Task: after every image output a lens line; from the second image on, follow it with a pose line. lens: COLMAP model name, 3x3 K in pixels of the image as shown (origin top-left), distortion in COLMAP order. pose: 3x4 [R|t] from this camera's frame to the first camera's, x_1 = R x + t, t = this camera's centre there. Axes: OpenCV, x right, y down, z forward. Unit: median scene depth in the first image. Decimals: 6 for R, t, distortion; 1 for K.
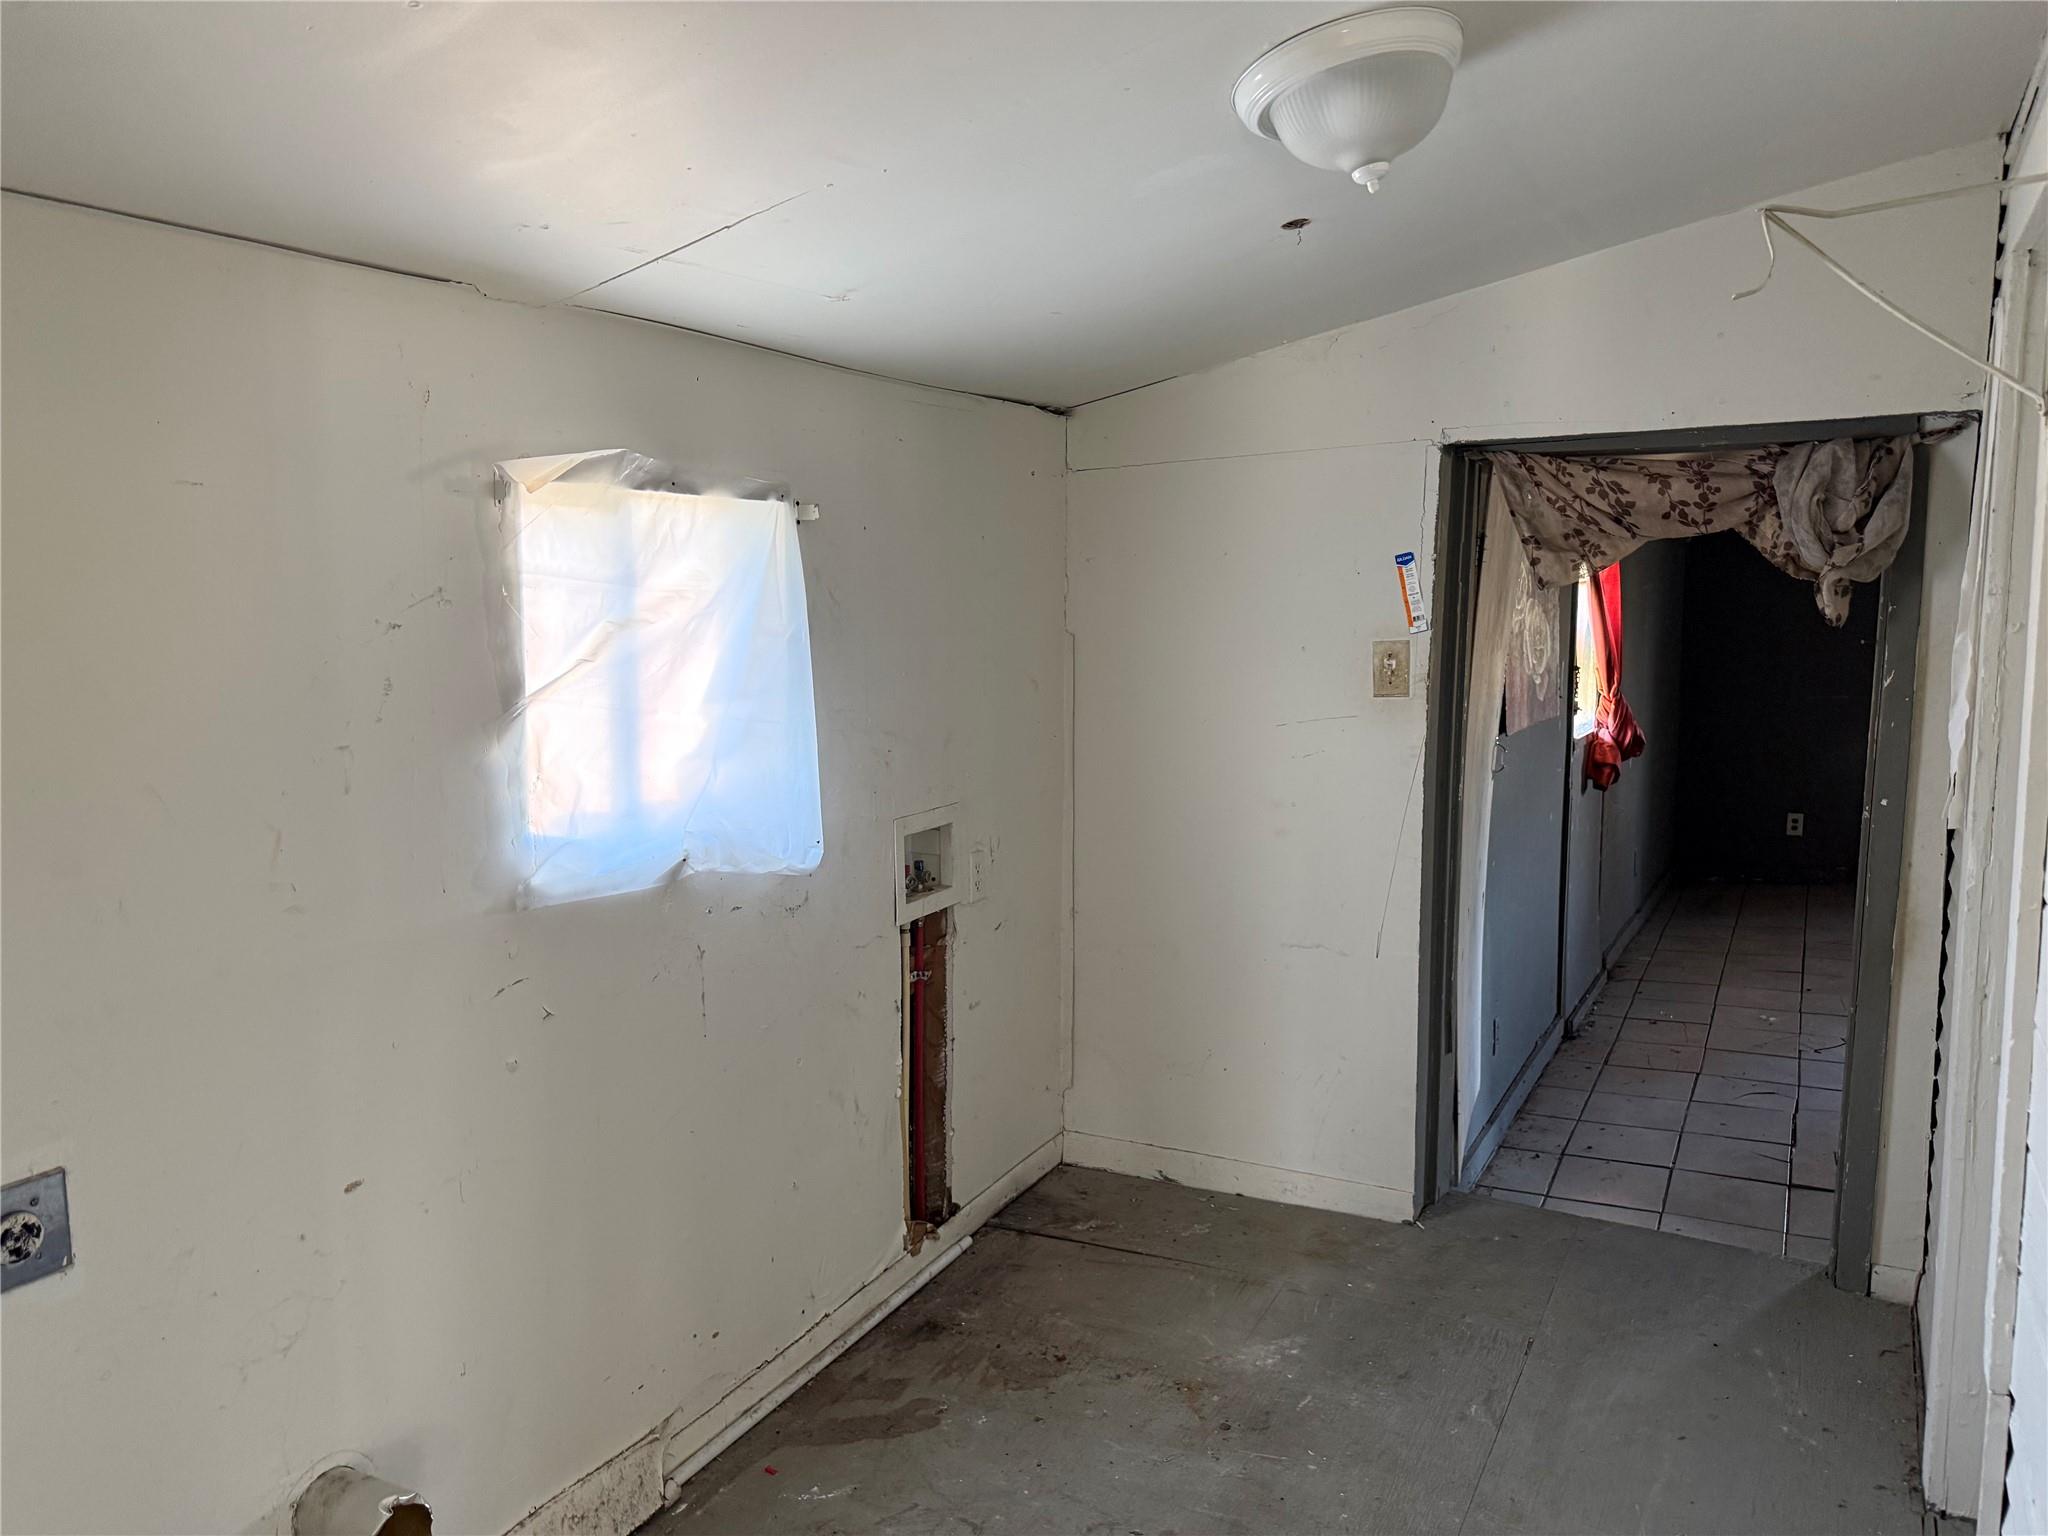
lens RADIAL K [[1446.9, 0, 1024.0], [0, 1446.9, 768.0], [0, 0, 1]] dist [-0.008298, -0.005186]
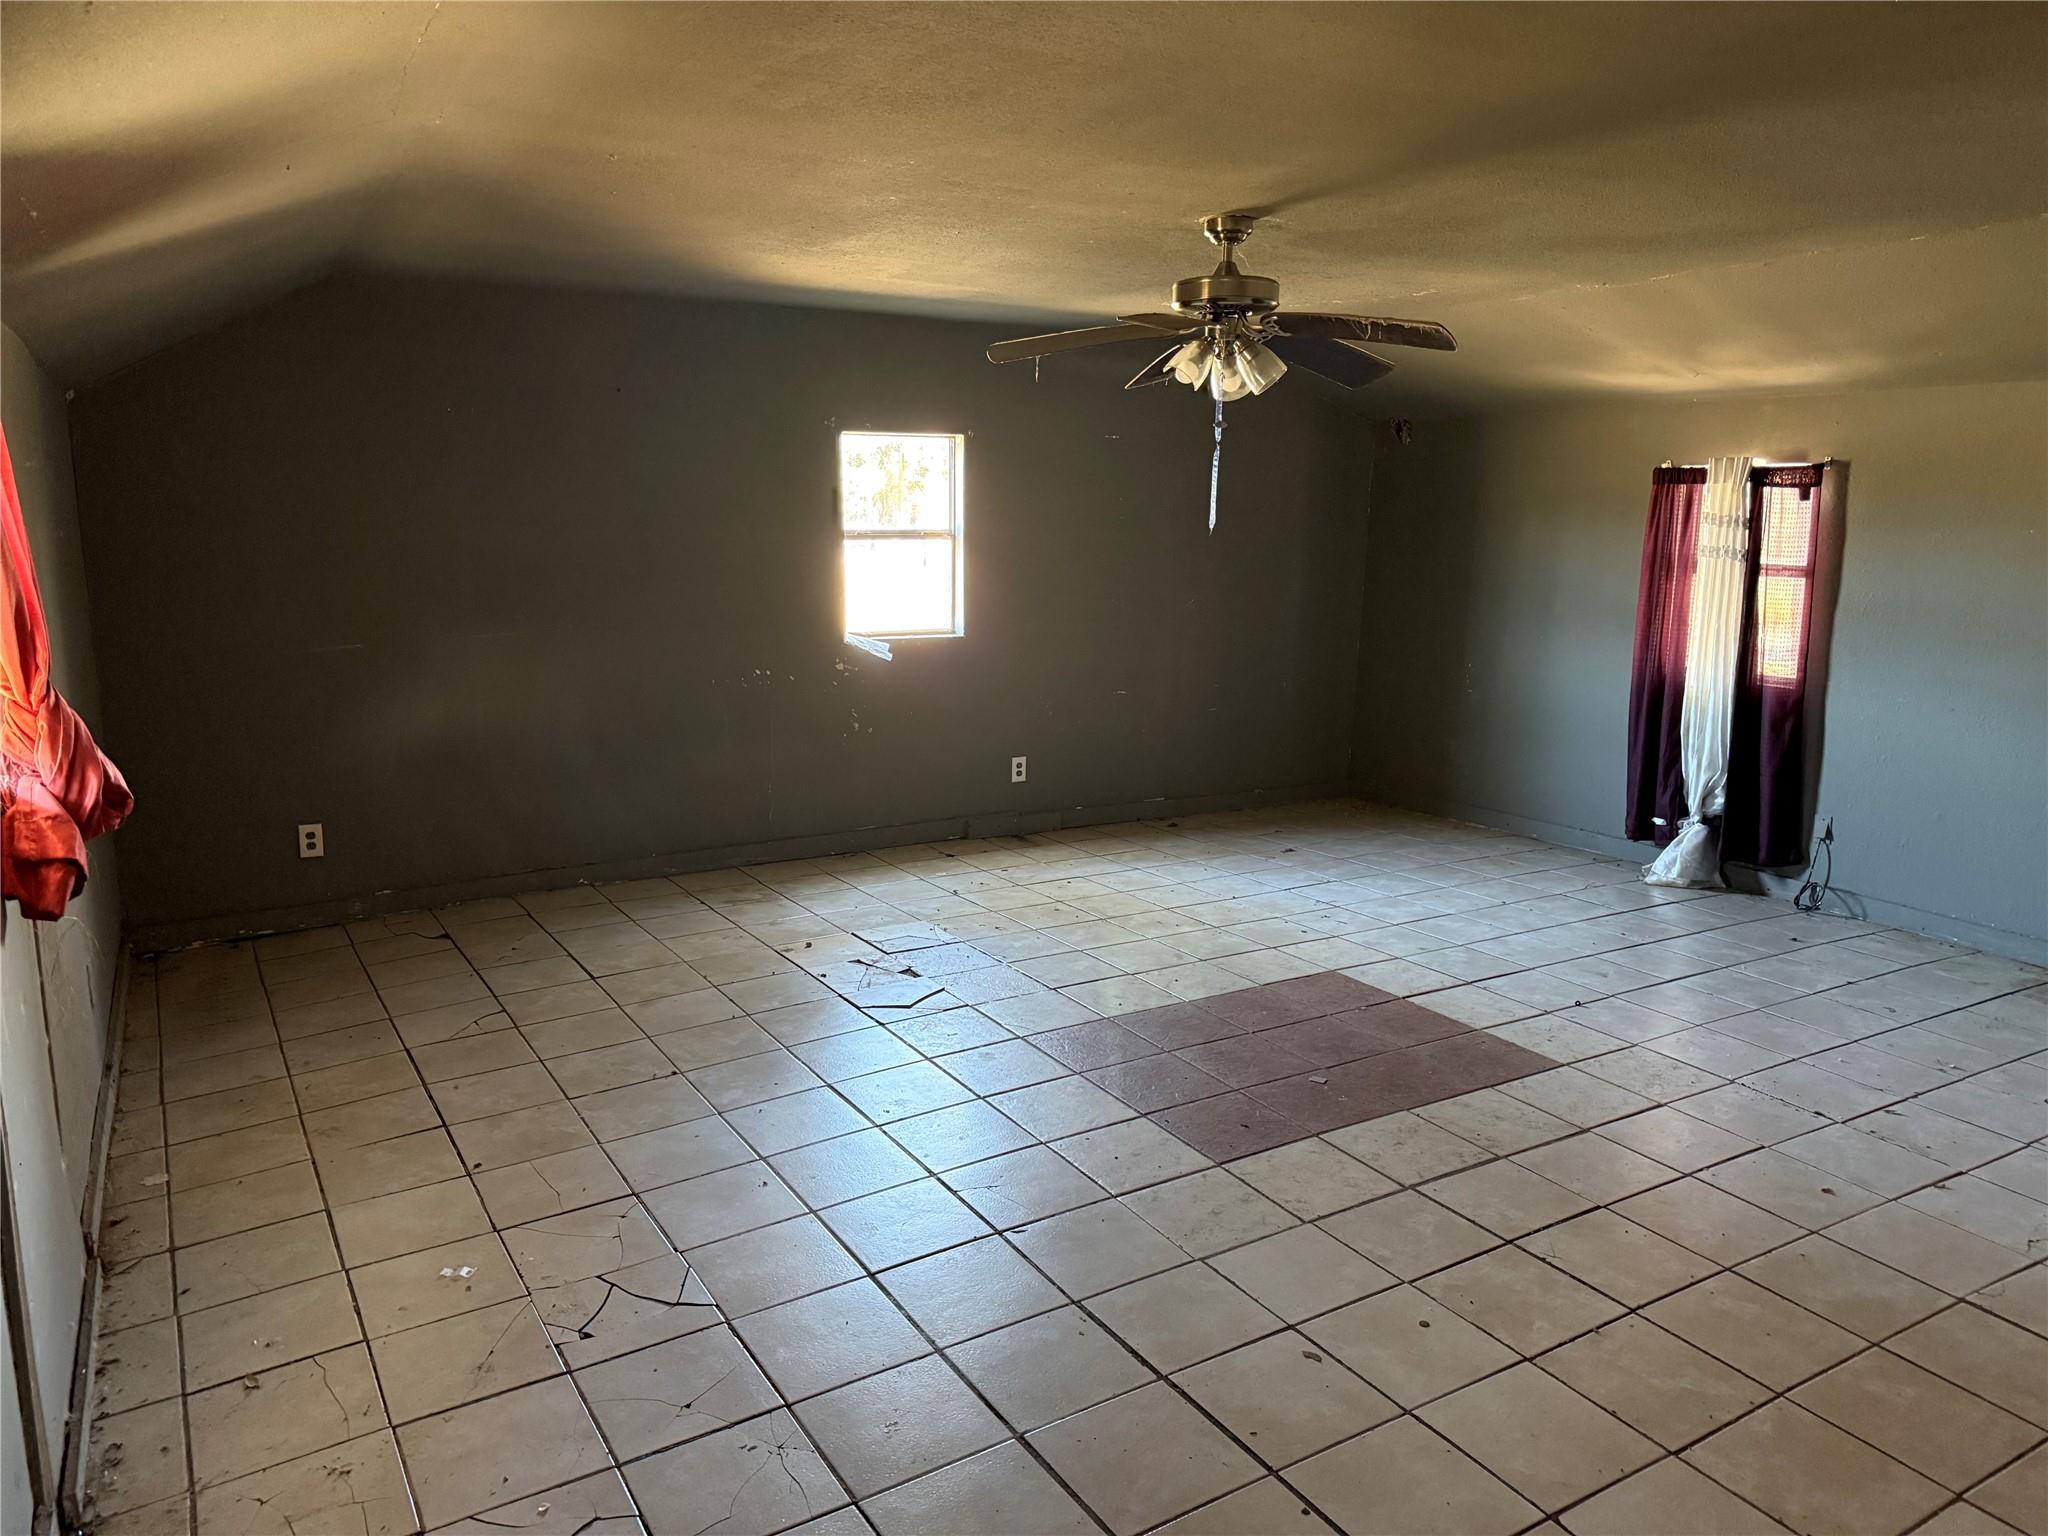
lens RADIAL K [[1446.9, 0, 1024.0], [0, 1446.9, 768.0], [0, 0, 1]] dist [-0.008298, -0.005186]
pose [[0.497648, -0.136094, 0.856636, 0.182958], [0.091375, 0.990344, 0.104254, -0.047644], [-0.862553, 0.026393, 0.505279, 0.529153]]
